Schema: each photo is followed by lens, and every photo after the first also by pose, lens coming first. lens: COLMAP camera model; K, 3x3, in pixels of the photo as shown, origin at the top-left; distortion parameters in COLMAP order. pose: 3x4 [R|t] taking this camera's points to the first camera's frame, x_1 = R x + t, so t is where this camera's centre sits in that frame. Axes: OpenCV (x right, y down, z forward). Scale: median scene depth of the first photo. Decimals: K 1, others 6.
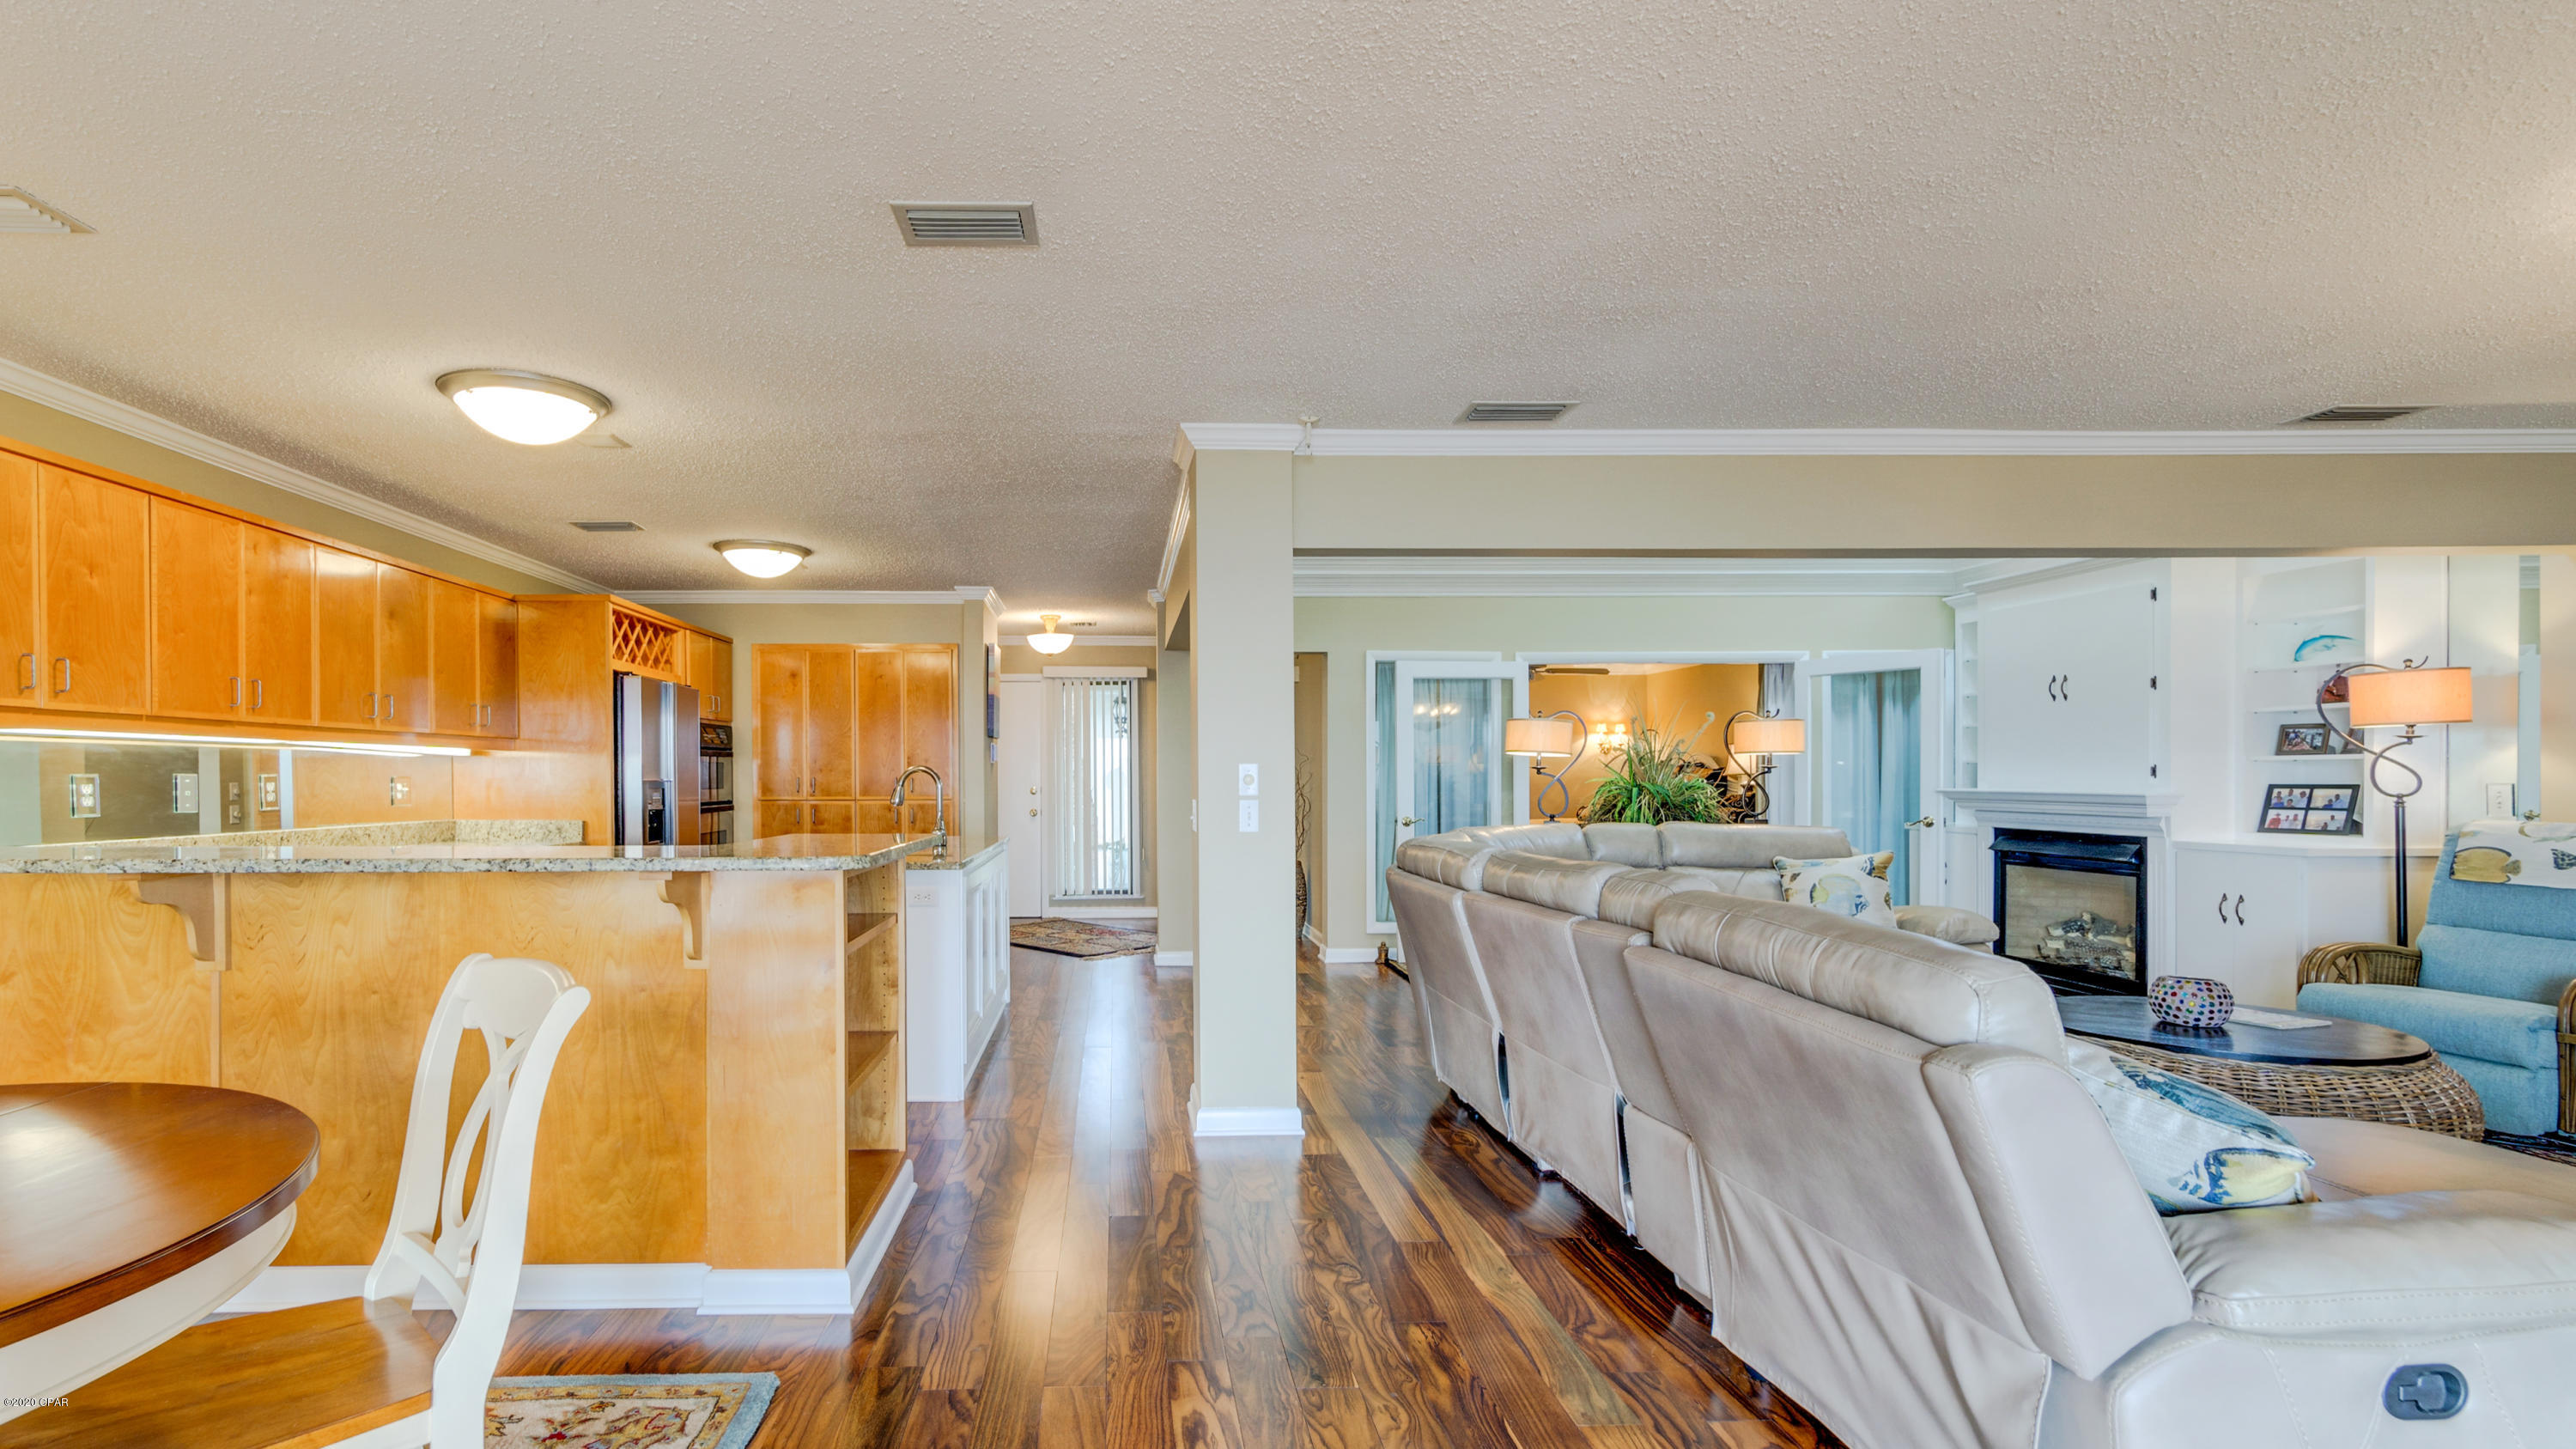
lens RADIAL K [[1130.8, 0, 1287.9], [0, 1130.8, 788.0], [0, 0, 1]] dist [-0.000081, 0.000011]
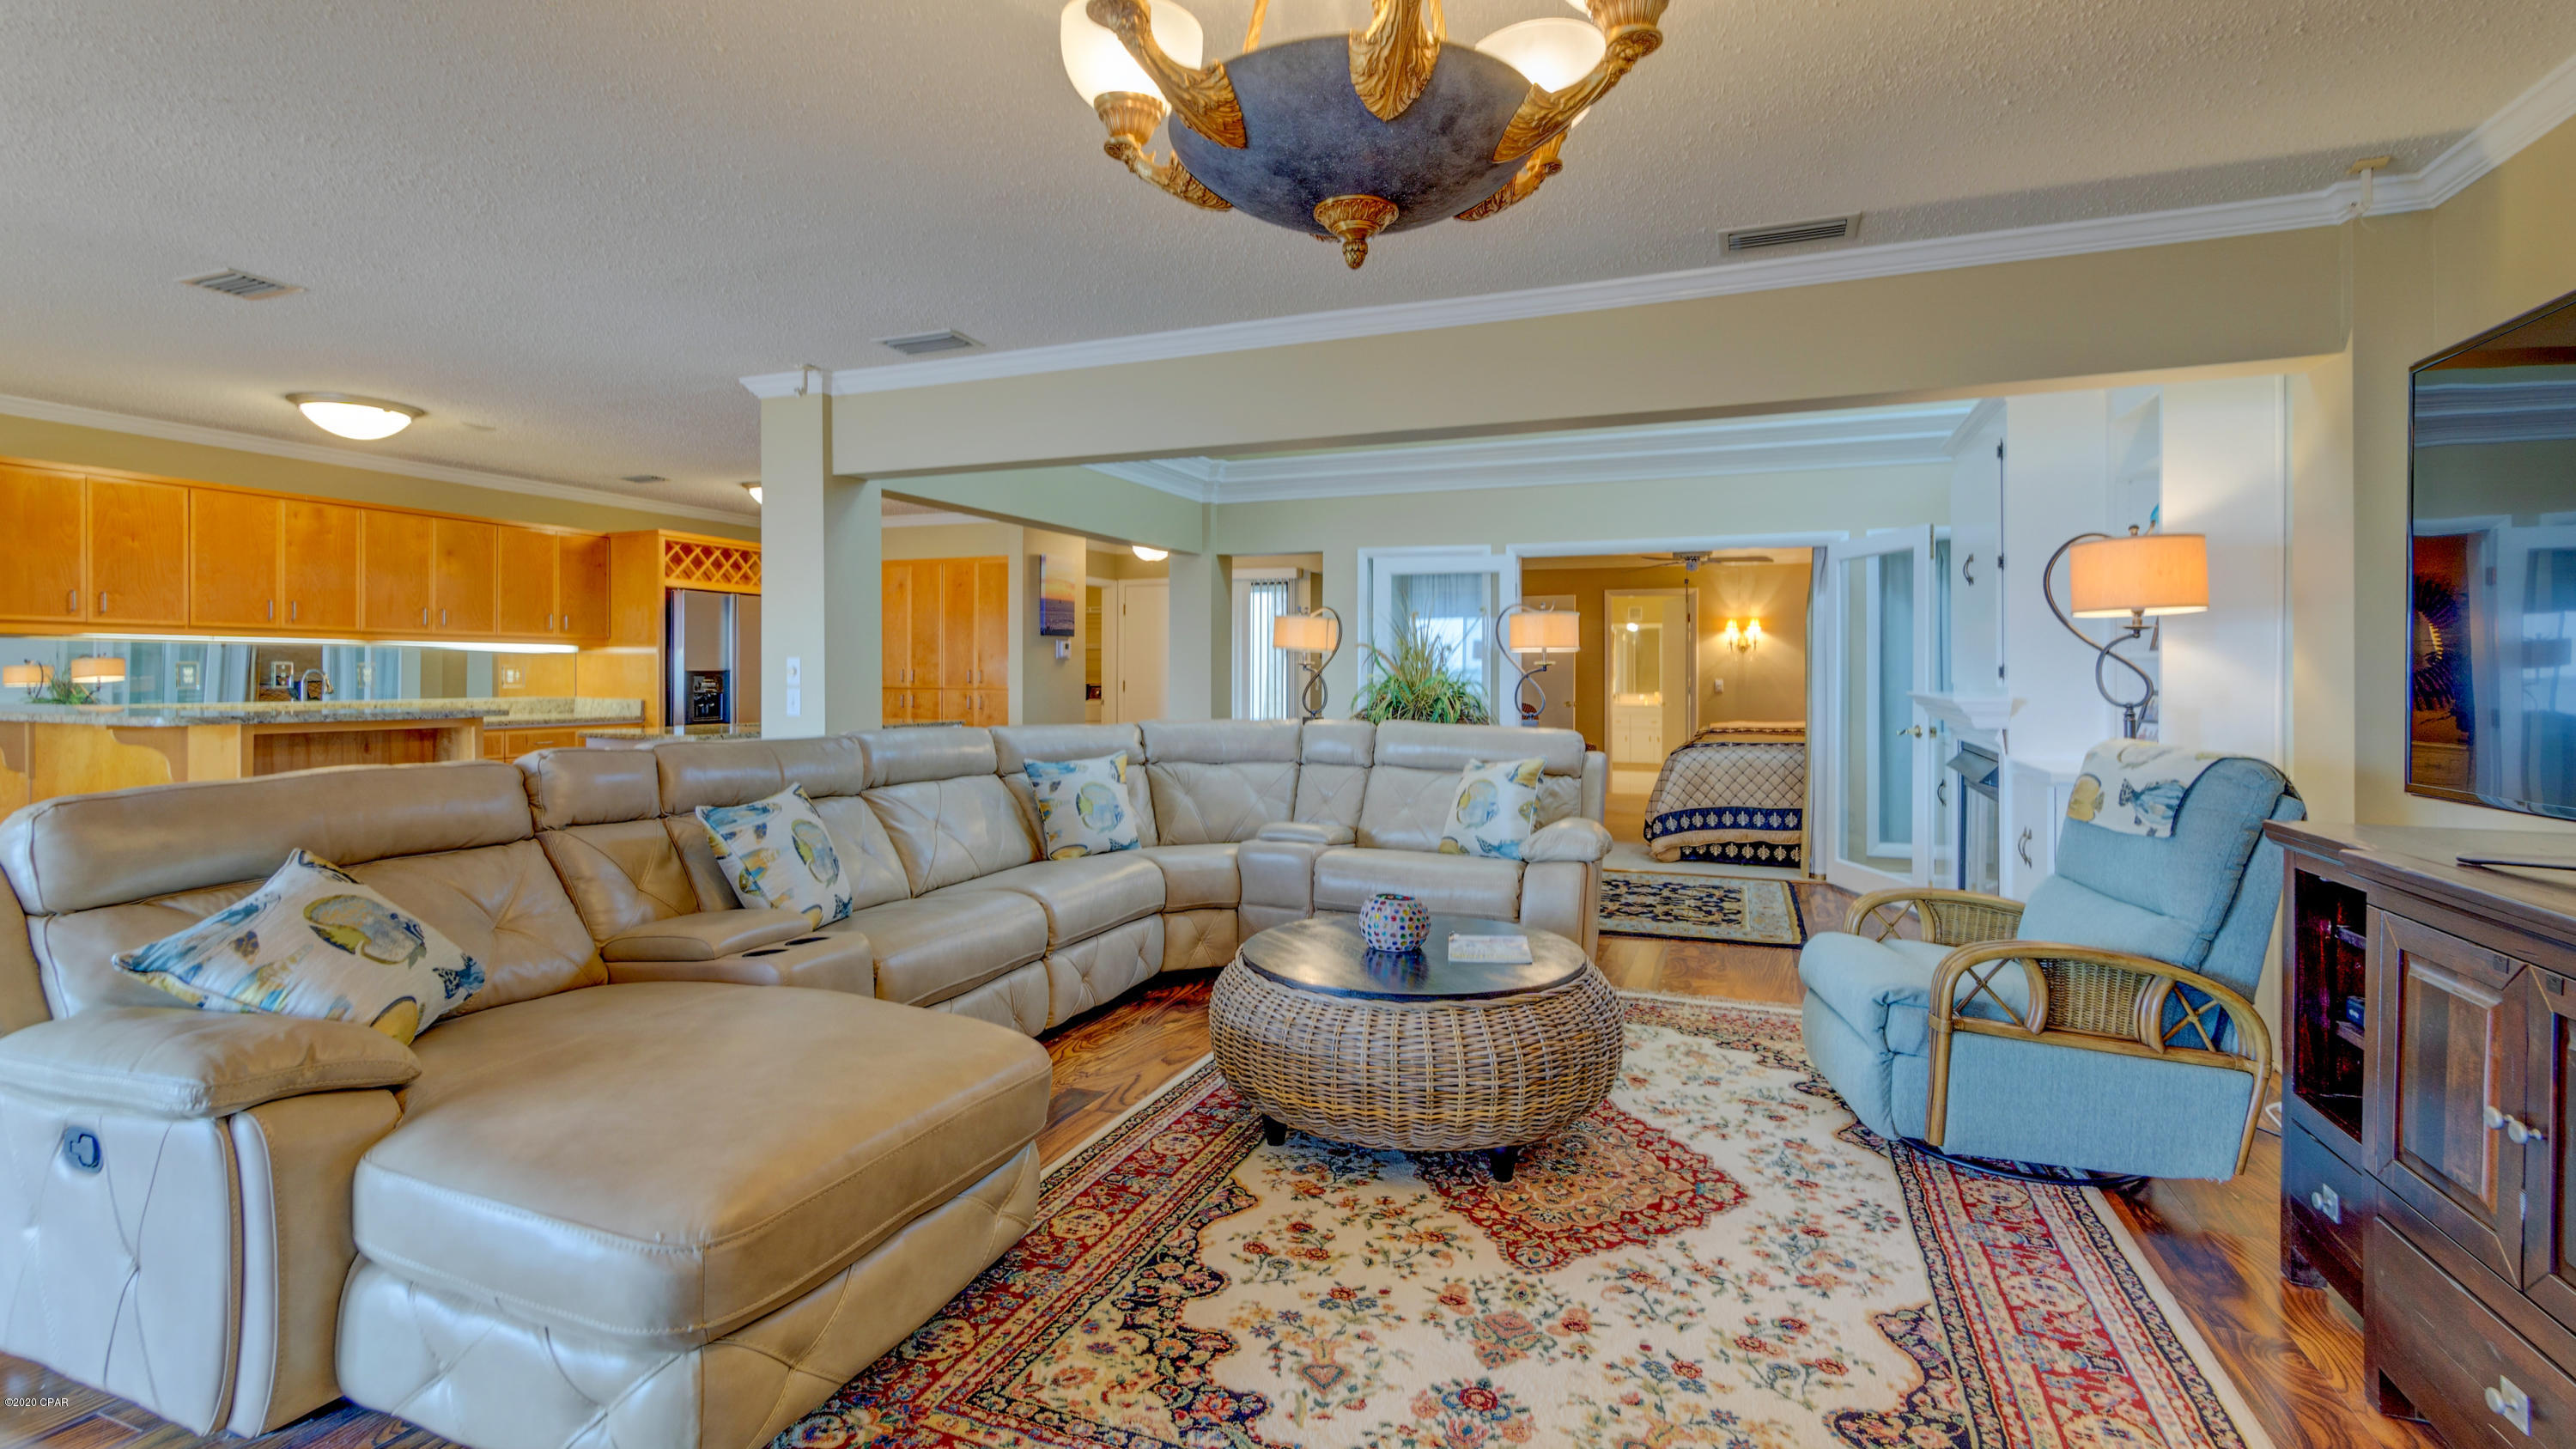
lens RADIAL K [[1118.7, 0, 1276.3], [0, 1118.7, 674.3], [0, 0, 1]] dist [0.001096, 0.000115]
pose [[0.922885, 0.008289, -0.384987, 0.722401], [-0.011636, 0.999912, -0.006366, -0.002365], [0.384900, 0.010355, 0.922900, 0.091233]]
